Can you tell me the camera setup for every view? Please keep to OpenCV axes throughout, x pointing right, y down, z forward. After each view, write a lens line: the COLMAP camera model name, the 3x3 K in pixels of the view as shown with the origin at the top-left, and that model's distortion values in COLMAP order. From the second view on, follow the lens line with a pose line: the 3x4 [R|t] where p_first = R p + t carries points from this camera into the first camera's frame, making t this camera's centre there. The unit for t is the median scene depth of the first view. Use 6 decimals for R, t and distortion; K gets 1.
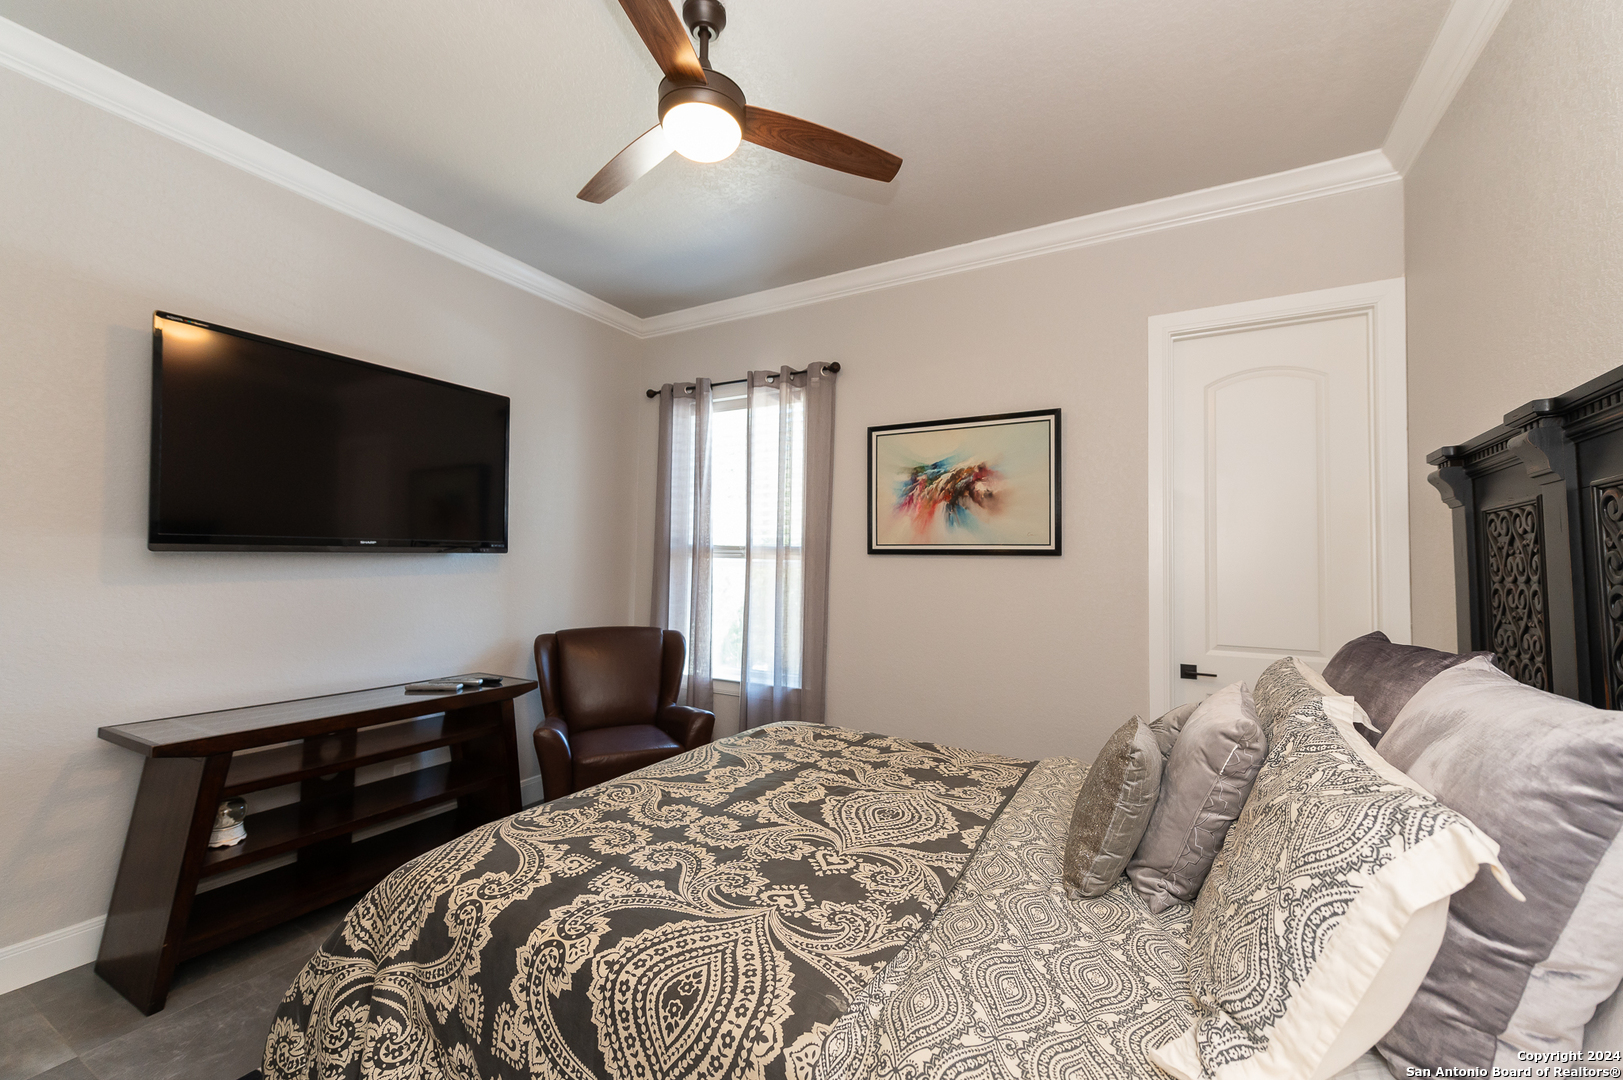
lens RADIAL K [[644.7, 0, 810.5], [0, 644.7, 543.8], [0, 0, 1]] dist [0.001905, 0.000137]
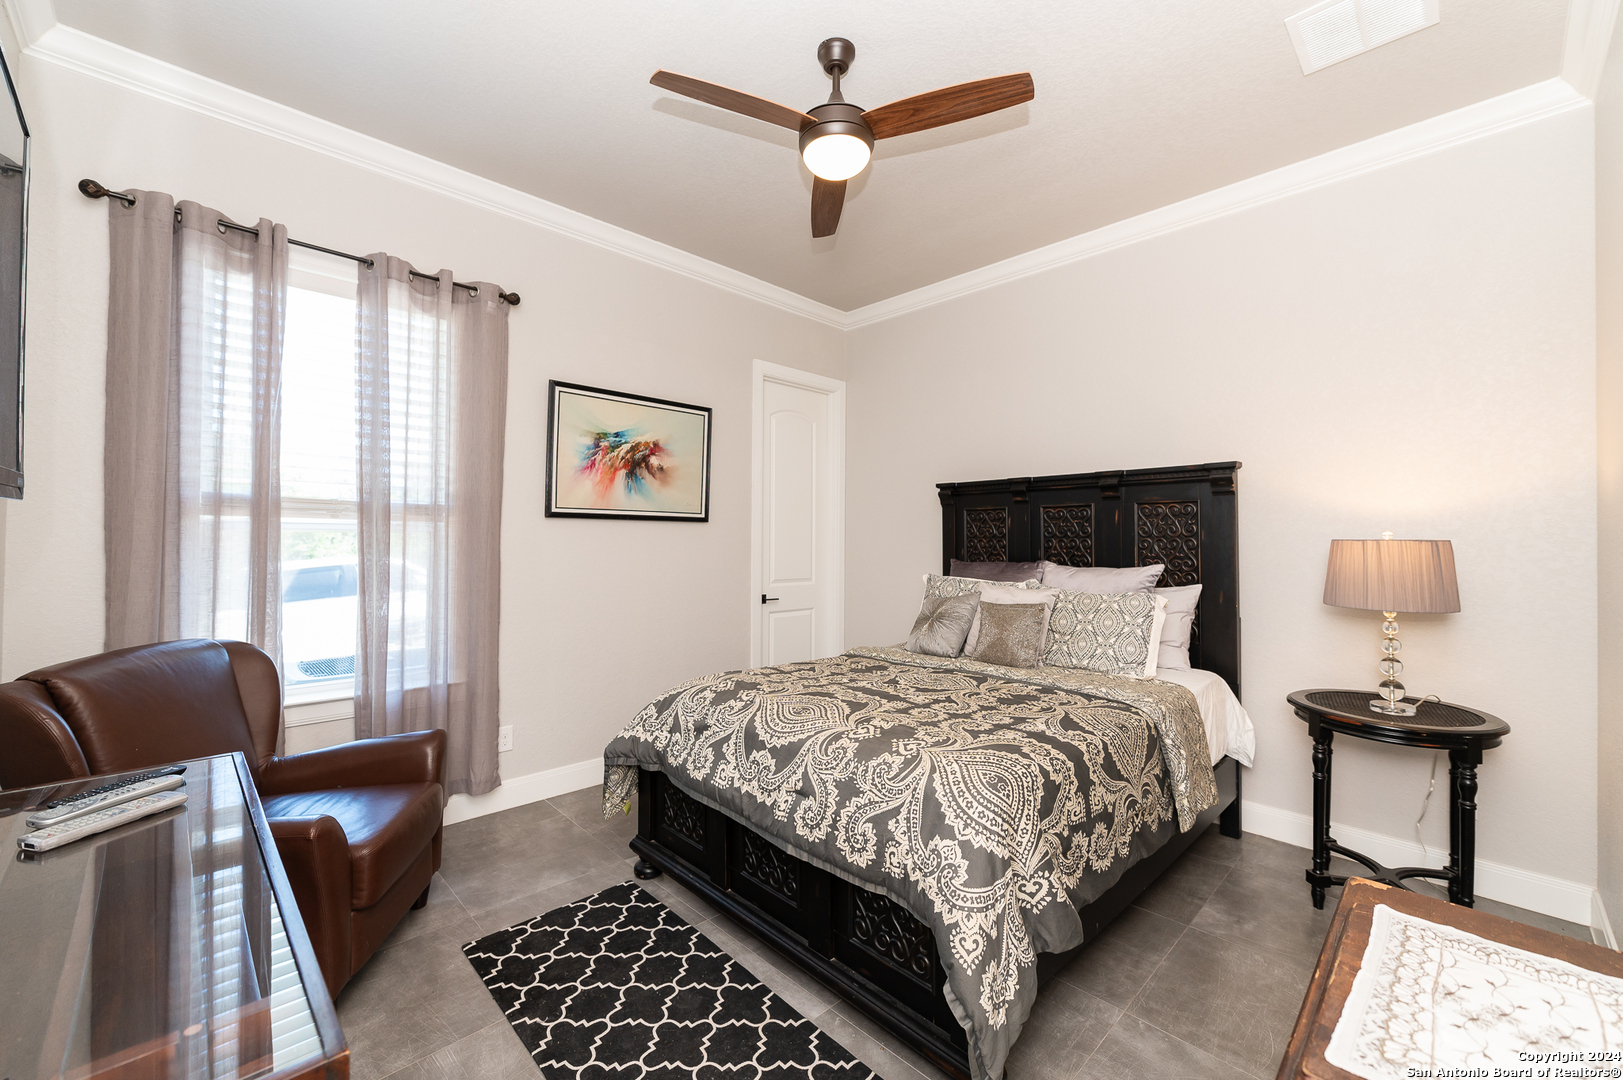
lens RADIAL K [[644.7, 0, 813.4], [0, 644.7, 531.7], [0, 0, 1]] dist [0.001905, 0.000137]
pose [[0.295903, -0.003514, 0.955212, -0.725399], [-0.039851, 0.999077, 0.016020, 0.007679], [-0.954386, -0.042807, 0.295490, 0.378619]]
